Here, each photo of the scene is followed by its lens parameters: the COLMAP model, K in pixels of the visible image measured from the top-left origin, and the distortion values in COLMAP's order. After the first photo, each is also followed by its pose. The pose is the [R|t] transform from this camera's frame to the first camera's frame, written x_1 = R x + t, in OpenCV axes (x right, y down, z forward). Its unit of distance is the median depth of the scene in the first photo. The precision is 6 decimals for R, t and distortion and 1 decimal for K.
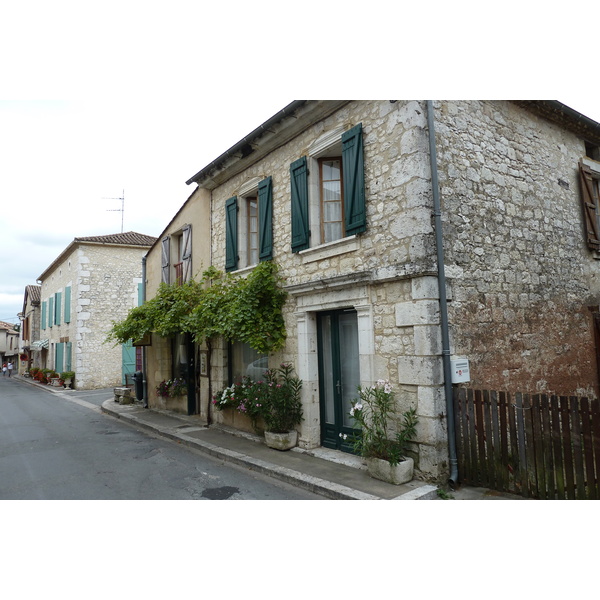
lens RADIAL K [[427.9, 0, 300.0], [0, 427.9, 298.9], [0, 0, 1]] dist [-0.049500, -0.002570]
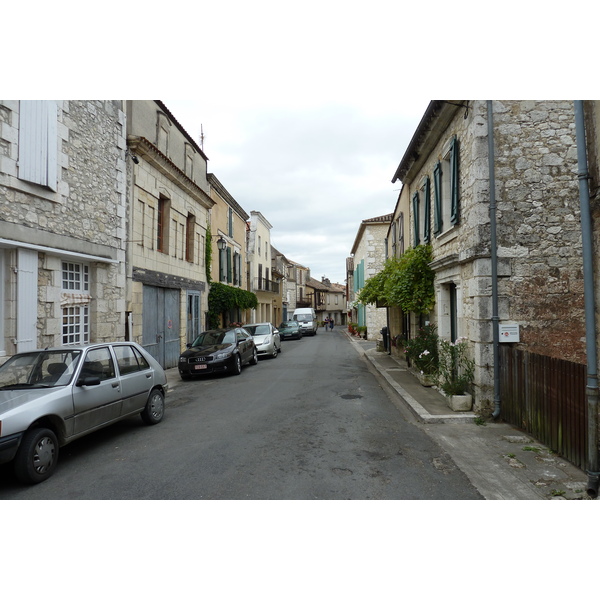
lens RADIAL K [[427.9, 0, 299.7], [0, 427.9, 300.6], [0, 0, 1]] dist [-0.049500, -0.002570]
pose [[0.737489, 0.010753, -0.675274, 0.690605], [0.054345, 0.995686, 0.075207, -0.047313], [0.673170, -0.092163, 0.733723, -0.289109]]
